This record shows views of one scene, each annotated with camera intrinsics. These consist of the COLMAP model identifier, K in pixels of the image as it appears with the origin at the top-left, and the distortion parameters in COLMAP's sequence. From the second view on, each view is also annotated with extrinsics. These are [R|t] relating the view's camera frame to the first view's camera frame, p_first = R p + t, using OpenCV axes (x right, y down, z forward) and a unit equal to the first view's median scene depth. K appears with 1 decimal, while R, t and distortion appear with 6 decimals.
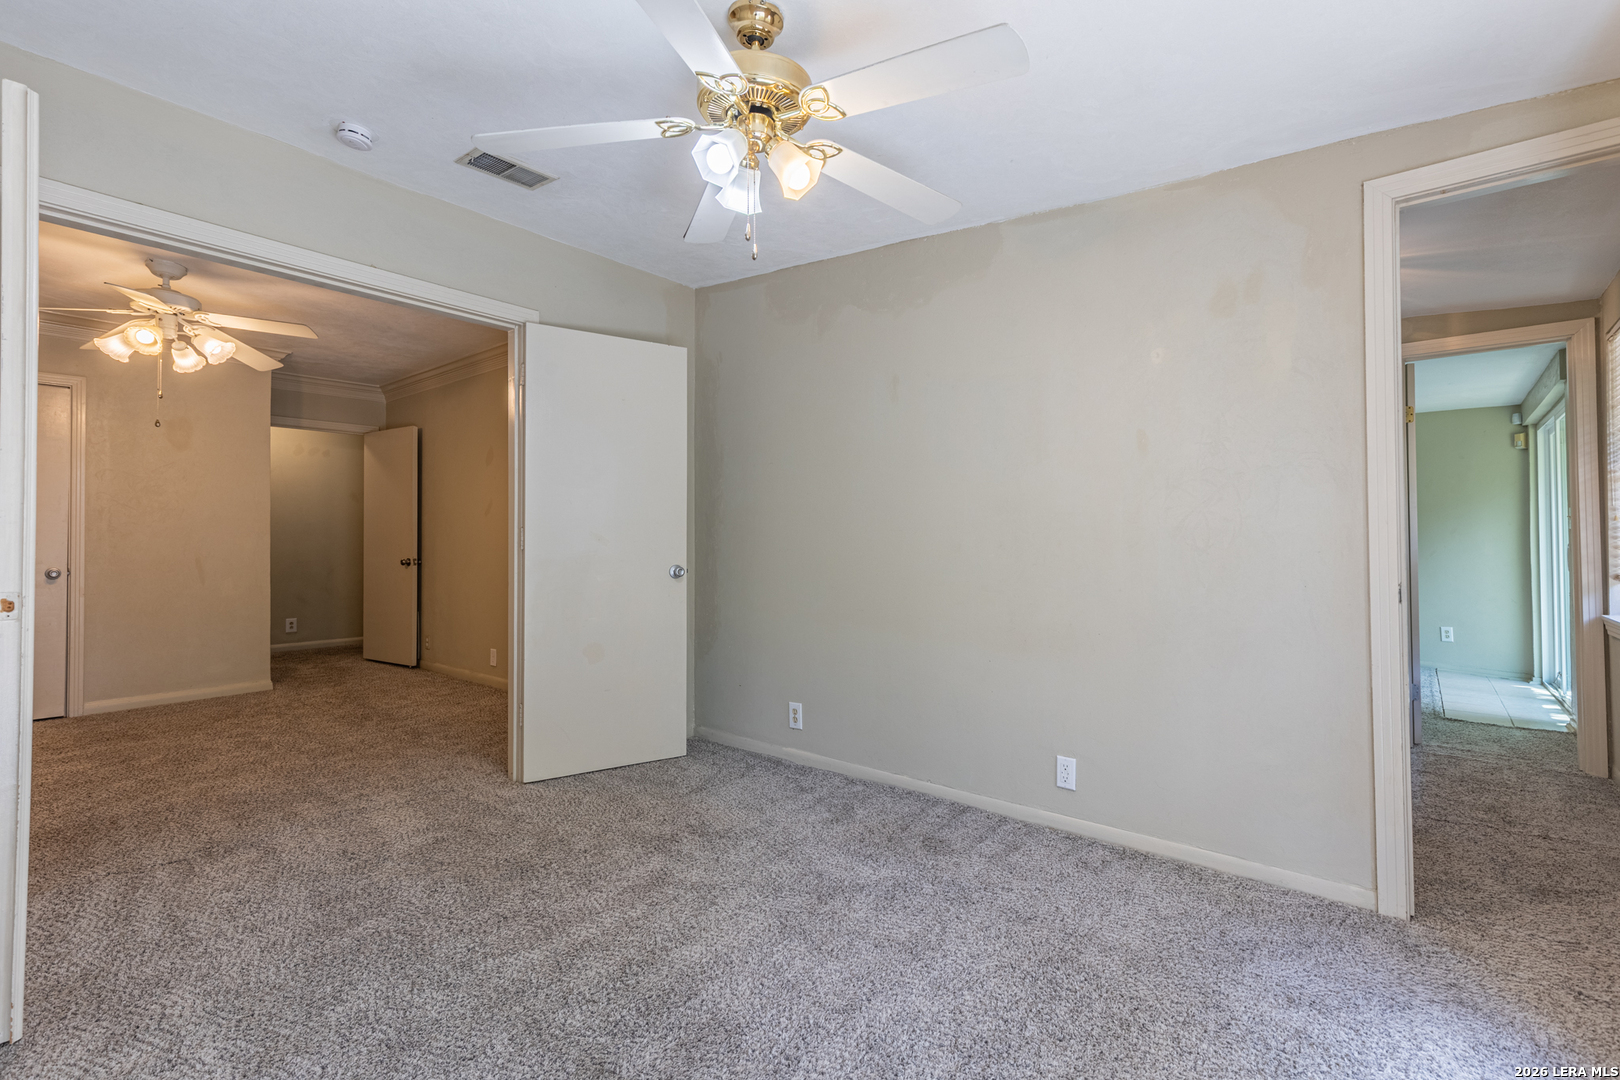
lens RADIAL K [[731.2, 0, 808.6], [0, 731.2, 535.8], [0, 0, 1]] dist [0.000242, 0.000030]
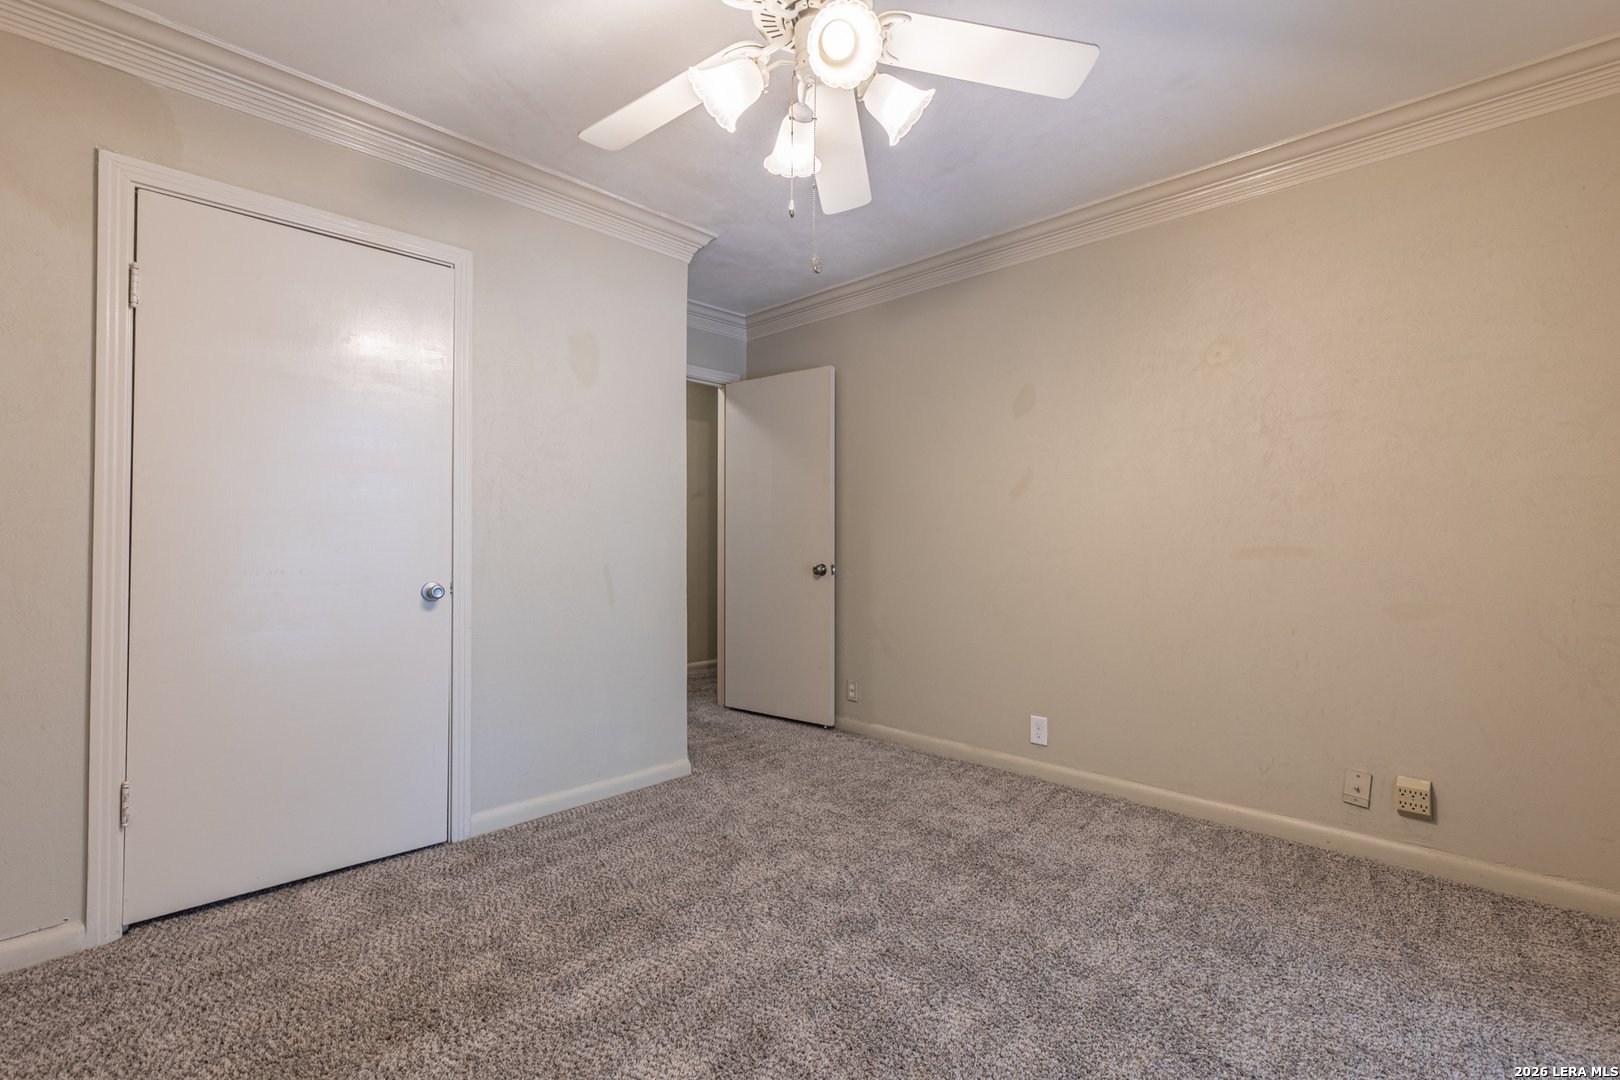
lens RADIAL K [[731.2, 0, 808.4], [0, 731.2, 544.4], [0, 0, 1]] dist [0.000242, 0.000030]
pose [[0.996721, 0.006175, -0.080674, -0.557261], [-0.005406, 0.999938, 0.009749, 0.006303], [0.080729, -0.009281, 0.996693, 0.367194]]
